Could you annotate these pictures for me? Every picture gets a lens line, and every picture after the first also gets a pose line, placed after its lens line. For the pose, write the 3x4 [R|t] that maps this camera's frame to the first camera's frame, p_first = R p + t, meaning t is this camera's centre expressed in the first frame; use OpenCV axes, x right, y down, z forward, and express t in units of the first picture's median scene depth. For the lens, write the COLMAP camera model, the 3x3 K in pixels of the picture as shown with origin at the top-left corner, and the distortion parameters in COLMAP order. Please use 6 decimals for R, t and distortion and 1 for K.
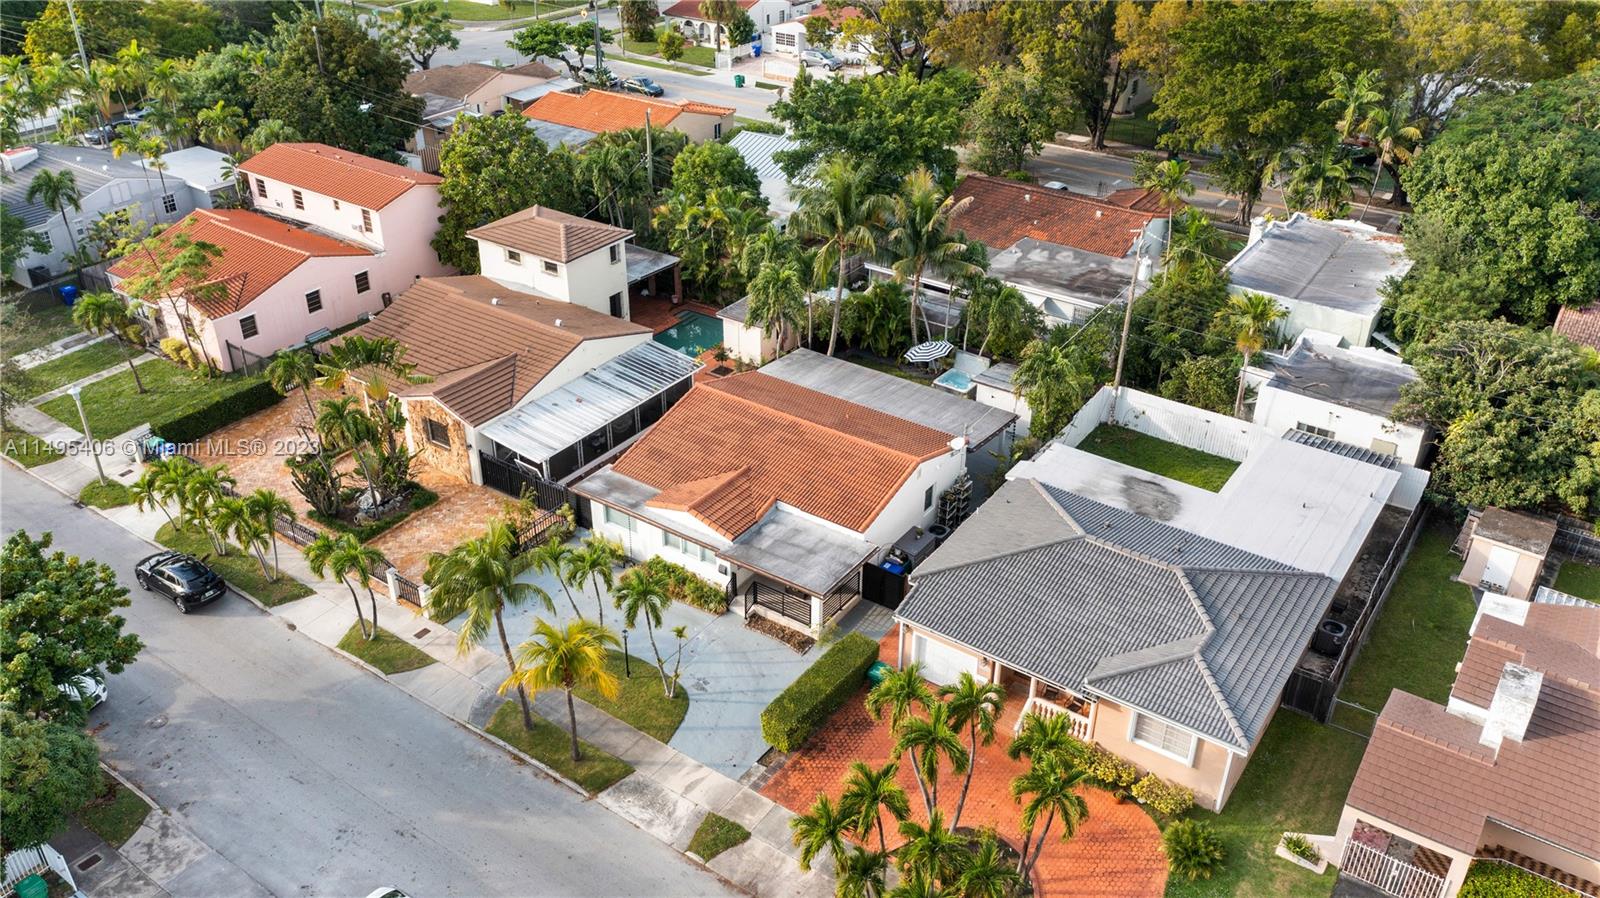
lens RADIAL K [[1270.9, 0, 800.0], [0, 1270.9, 449.0], [0, 0, 1]] dist [-0.007833, 0.006769]
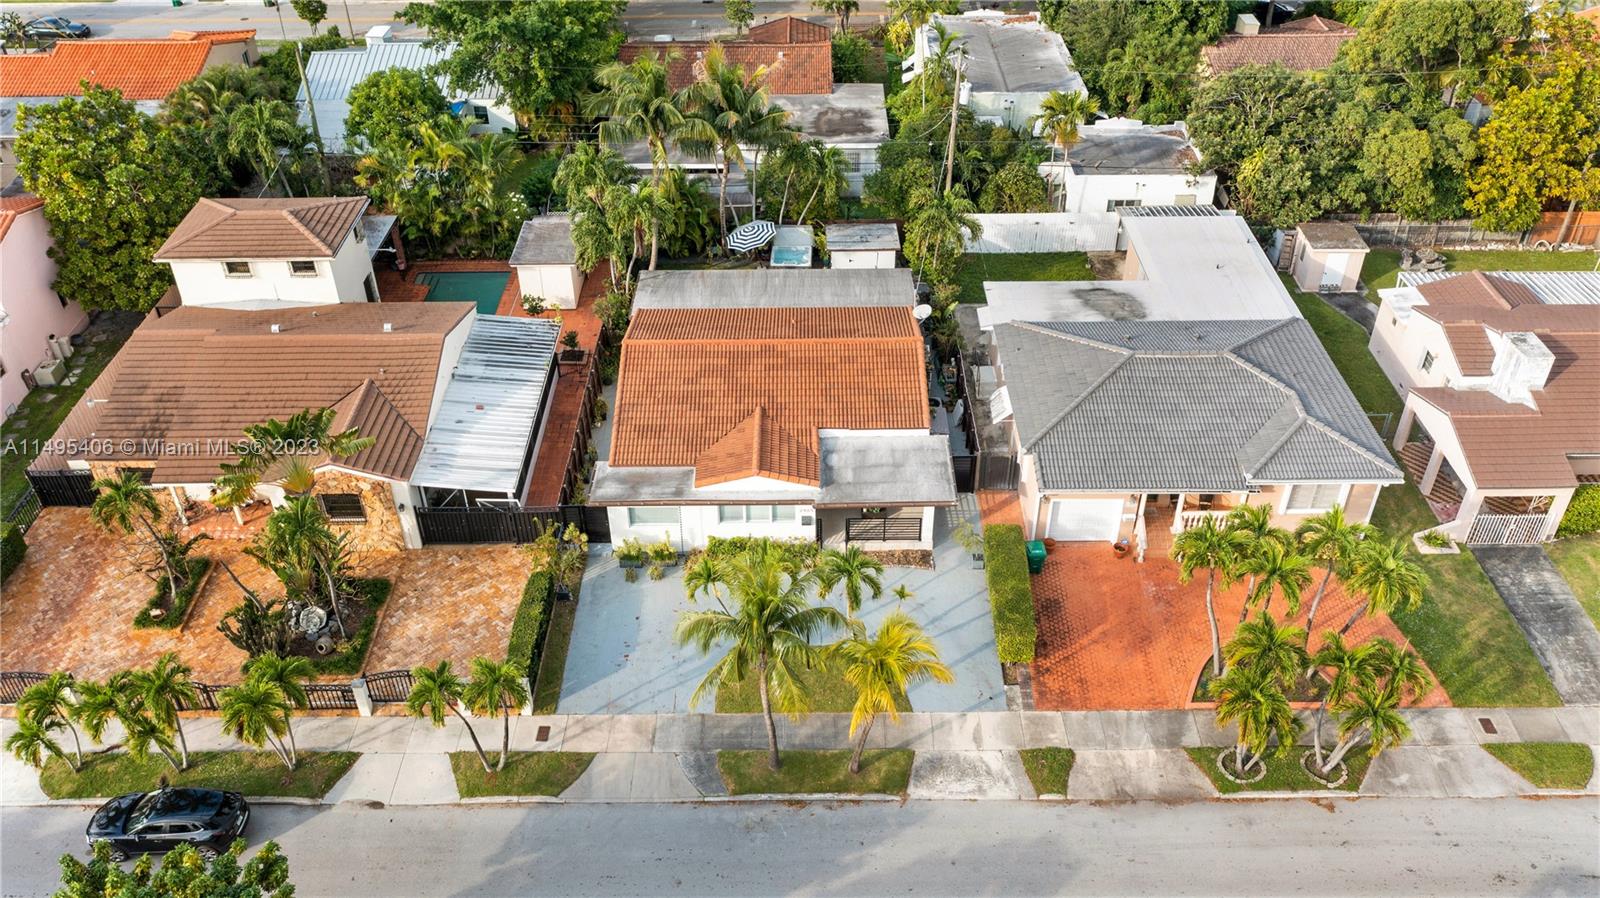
lens RADIAL K [[1270.9, 0, 800.0], [0, 1270.9, 449.0], [0, 0, 1]] dist [-0.007833, 0.006769]
pose [[0.817493, -0.354542, 0.453879, -0.434558], [0.300840, 0.934877, 0.188416, -0.118489], [-0.491122, -0.017484, 0.870915, 0.204830]]
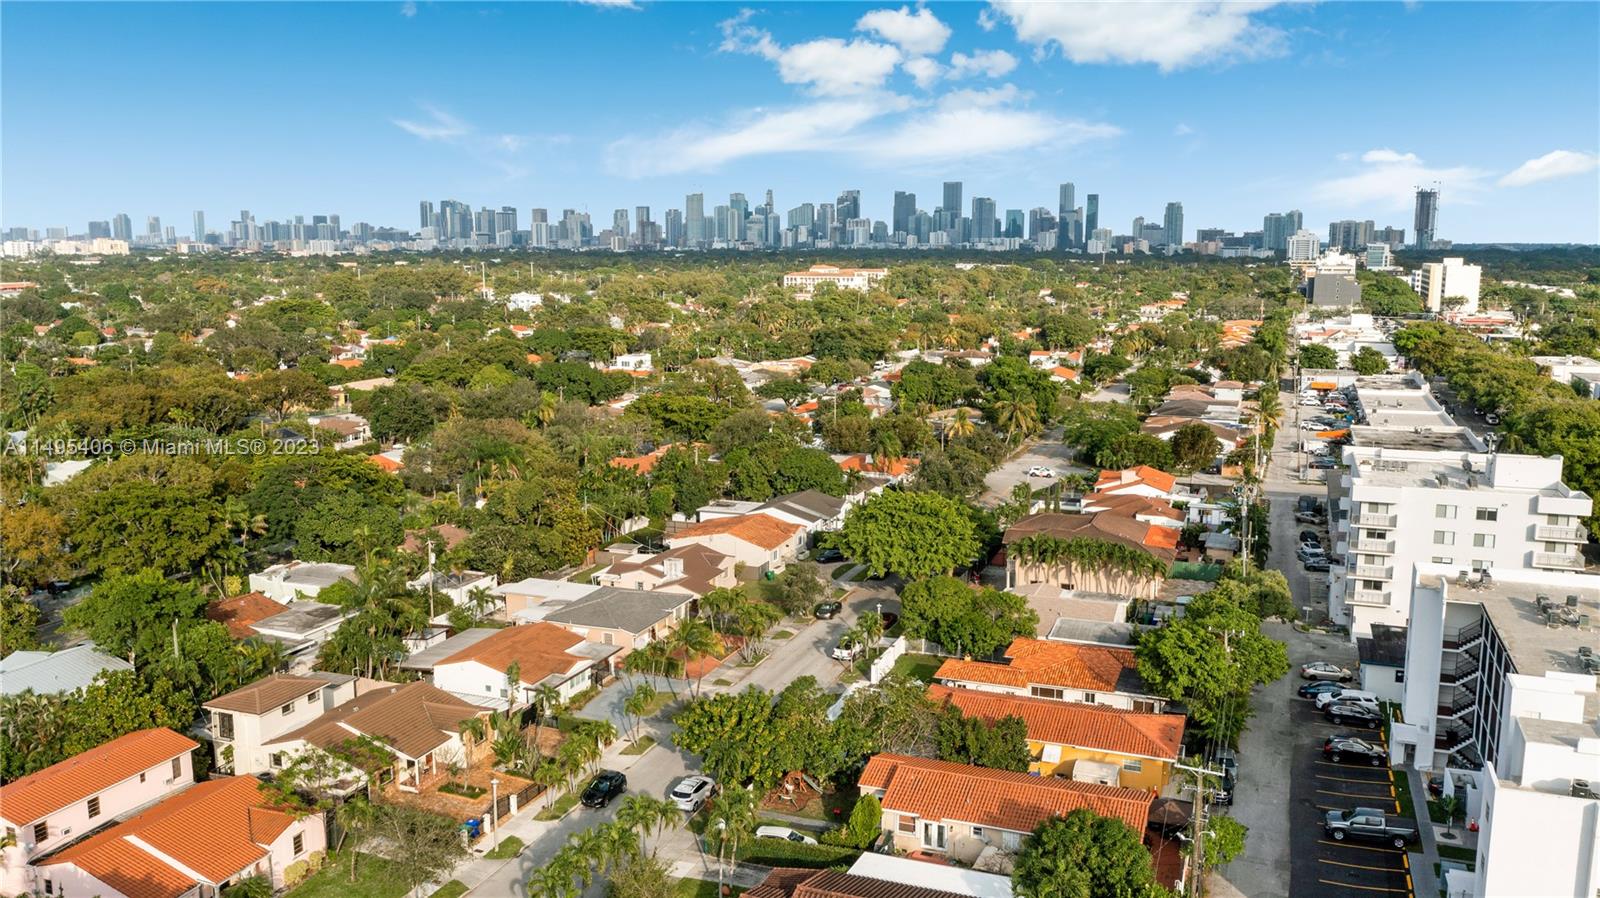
lens RADIAL K [[1270.9, 0, 800.0], [0, 1270.9, 449.0], [0, 0, 1]] dist [-0.007833, 0.006769]
pose [[-0.237549, -0.162999, 0.957602, -2.136055], [0.491940, 0.829864, 0.263290, -0.619546], [-0.837595, 0.533627, -0.116948, 0.698350]]
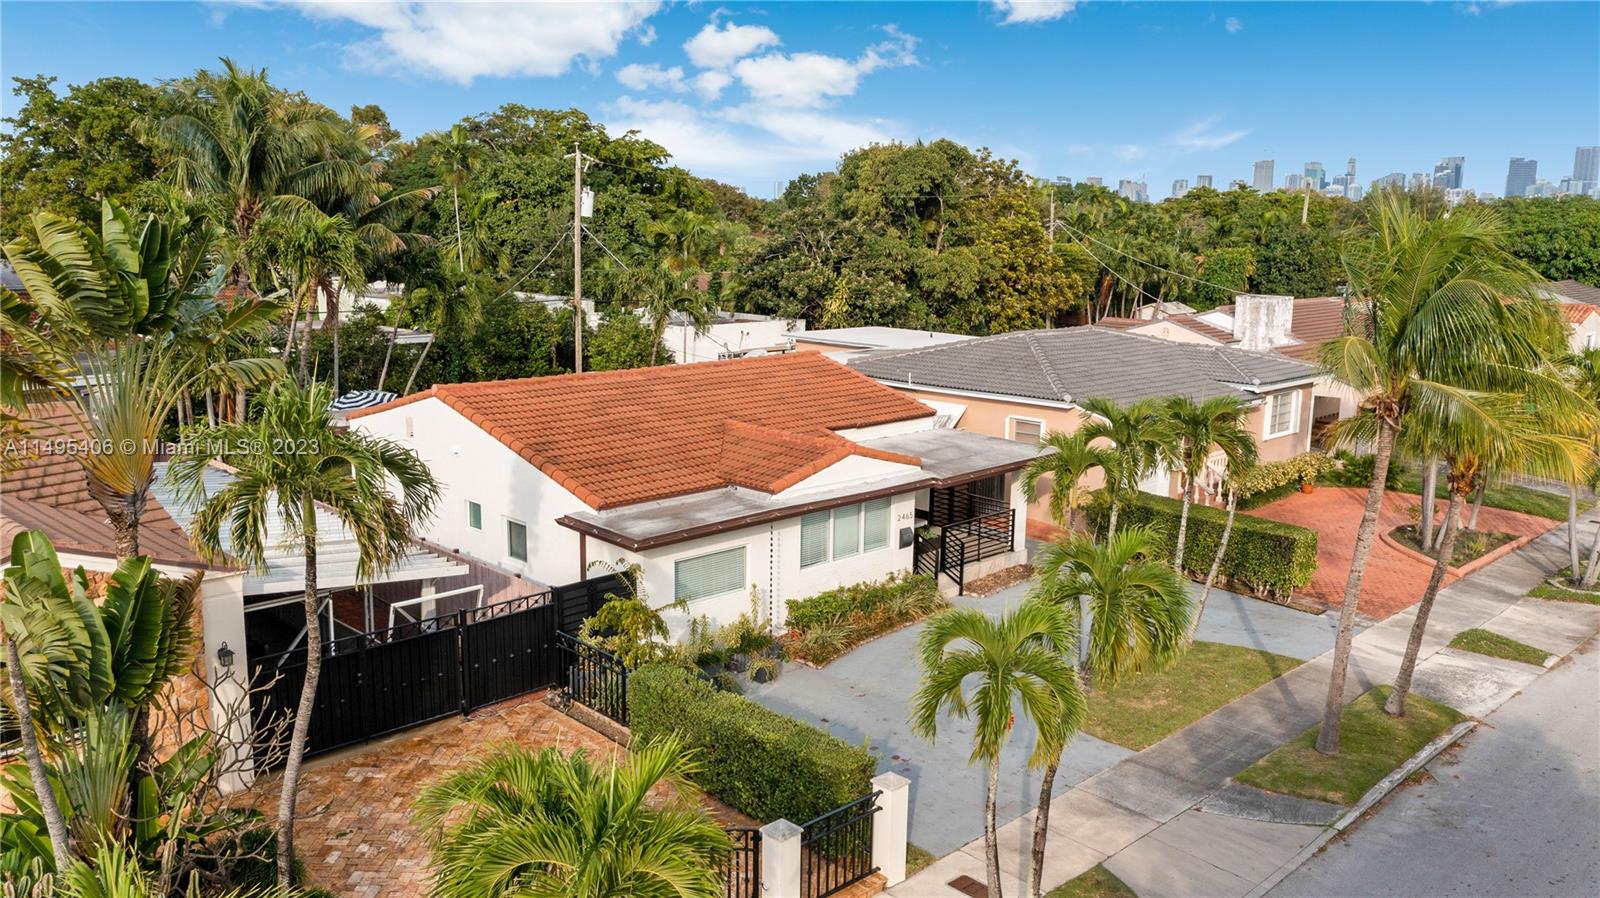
lens RADIAL K [[1281.5, 0, 800.0], [0, 1281.5, 449.0], [0, 0, 1]] dist [-0.007926, -0.003992]
pose [[0.179980, -0.182103, 0.966667, -0.564619], [0.487479, 0.870066, 0.073143, -0.000179], [-0.854384, 0.458066, 0.245366, 0.843254]]
